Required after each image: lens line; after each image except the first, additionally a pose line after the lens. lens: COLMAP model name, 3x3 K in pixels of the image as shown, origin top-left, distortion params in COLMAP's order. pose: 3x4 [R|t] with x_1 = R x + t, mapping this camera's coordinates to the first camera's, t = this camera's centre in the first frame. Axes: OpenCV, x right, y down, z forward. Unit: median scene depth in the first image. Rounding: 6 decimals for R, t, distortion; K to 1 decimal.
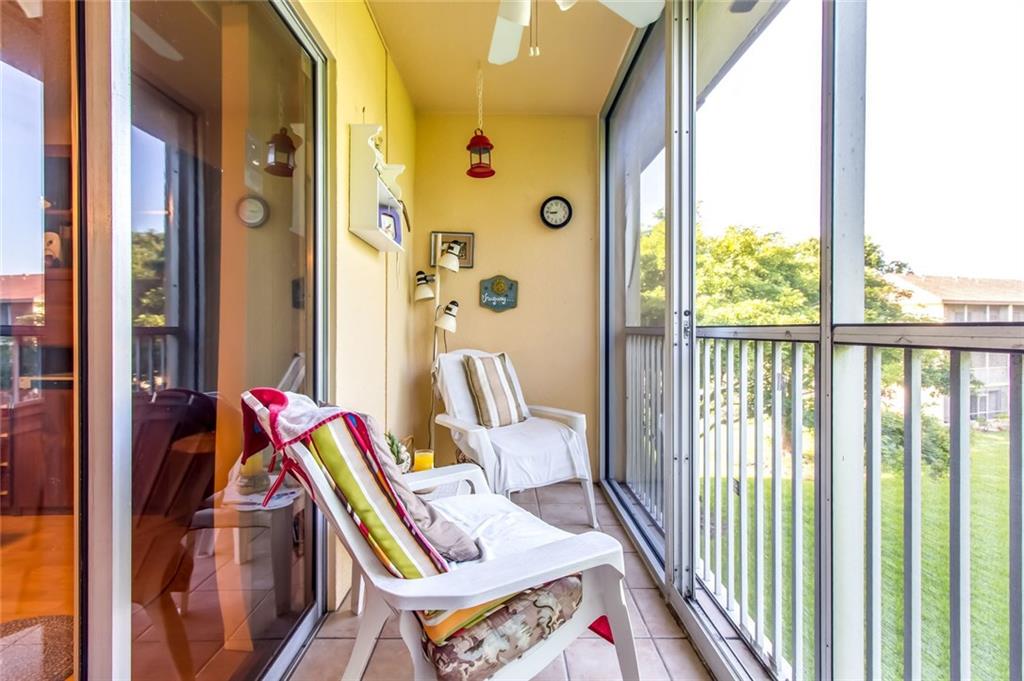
lens RADIAL K [[481.1, 0, 521.7], [0, 481.1, 313.4], [0, 0, 1]] dist [-0.001452, 0.000289]
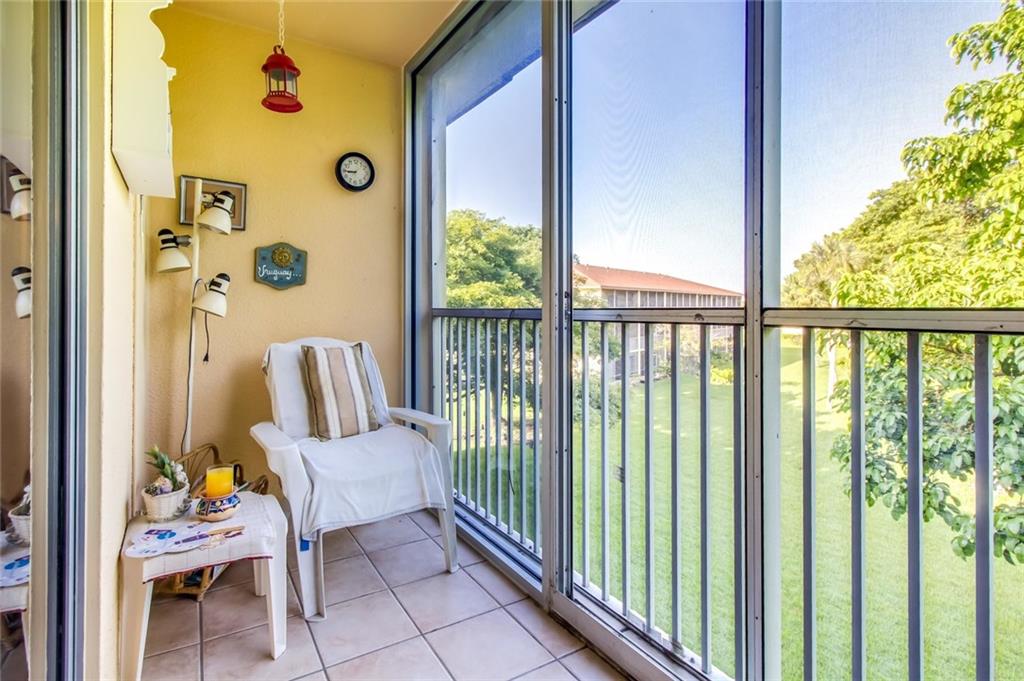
lens RADIAL K [[497.5, 0, 486.2], [0, 497.5, 307.9], [0, 0, 1]] dist [0.000954, -0.000096]
pose [[0.874890, 0.001122, 0.484320, -0.153024], [-0.015696, 0.999538, 0.026039, 0.001226], [-0.484066, -0.030383, 0.874504, 0.125225]]
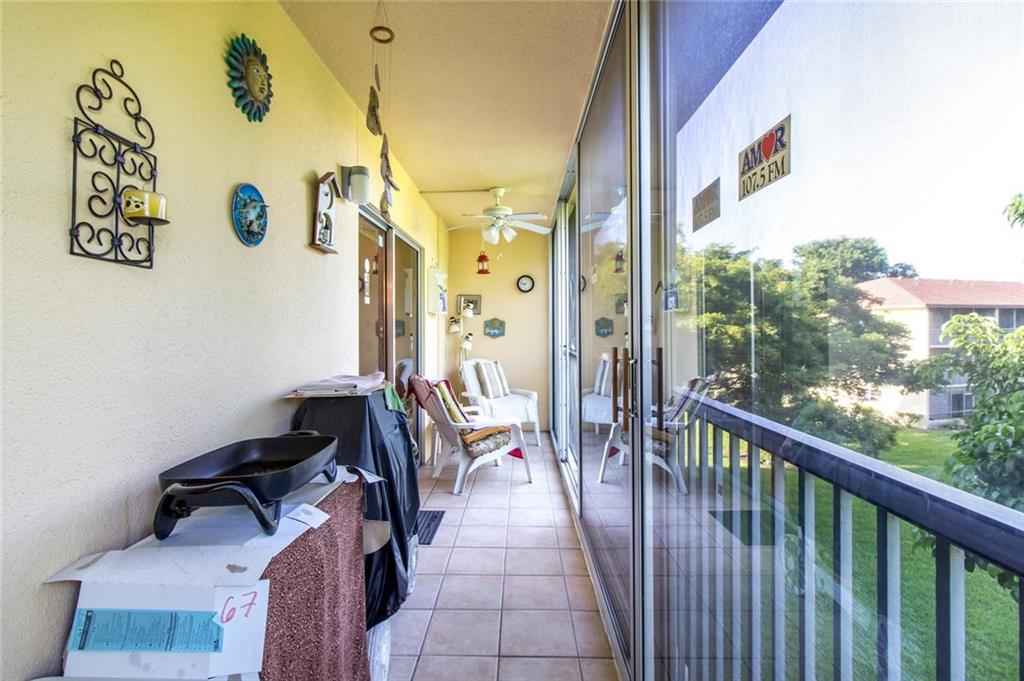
lens RADIAL K [[476.3, 0, 511.5], [0, 476.3, 315.0], [0, 0, 1]] dist [0.000433, 0.000179]
pose [[0.998727, -0.005741, -0.050116, 0.111869], [0.005793, 0.999983, 0.000892, -0.095152], [0.050110, -0.001181, 0.998743, -0.837524]]
